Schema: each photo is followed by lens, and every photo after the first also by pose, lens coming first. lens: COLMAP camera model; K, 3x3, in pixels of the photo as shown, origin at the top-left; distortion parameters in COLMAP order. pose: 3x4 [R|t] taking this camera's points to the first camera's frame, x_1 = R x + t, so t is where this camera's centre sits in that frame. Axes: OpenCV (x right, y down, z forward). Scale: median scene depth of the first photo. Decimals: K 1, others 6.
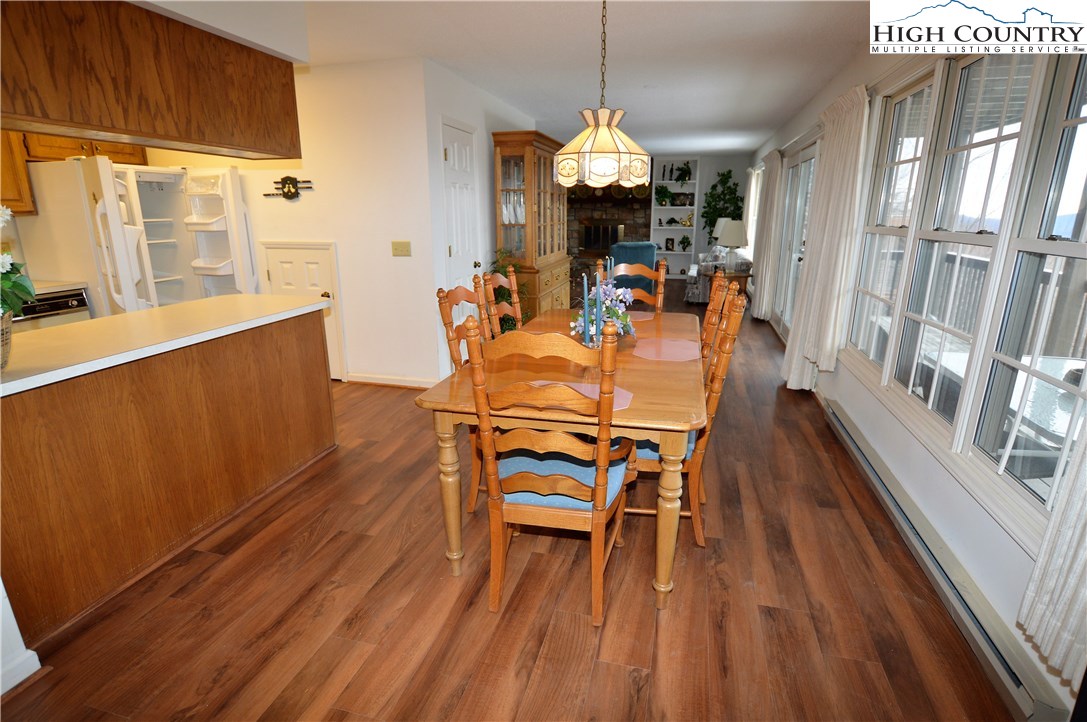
lens RADIAL K [[539.6, 0, 543.5], [0, 539.6, 361.0], [0, 0, 1]] dist [0.000330, 0.000059]
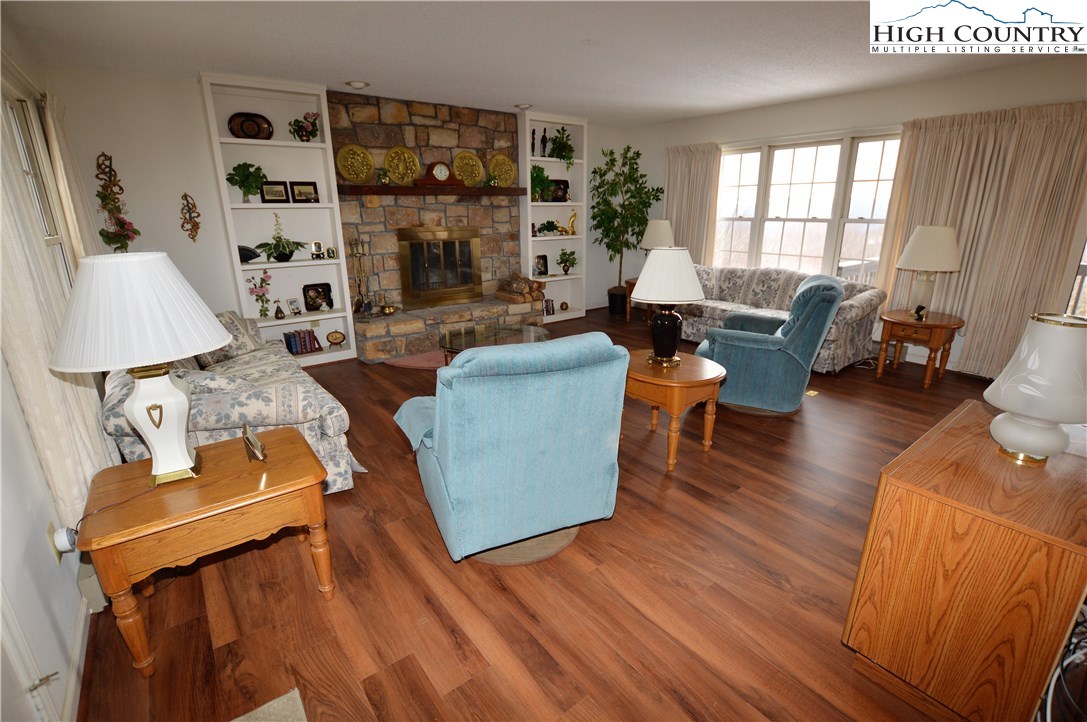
lens RADIAL K [[507.5, 0, 543.5], [0, 507.5, 361.0], [0, 0, 1]] dist [-0.000234, -0.000021]
pose [[0.614593, -0.230718, 0.754350, -0.224279], [0.215728, 0.968977, 0.120602, -0.183138], [-0.758773, 0.088613, 0.645299, 0.649152]]
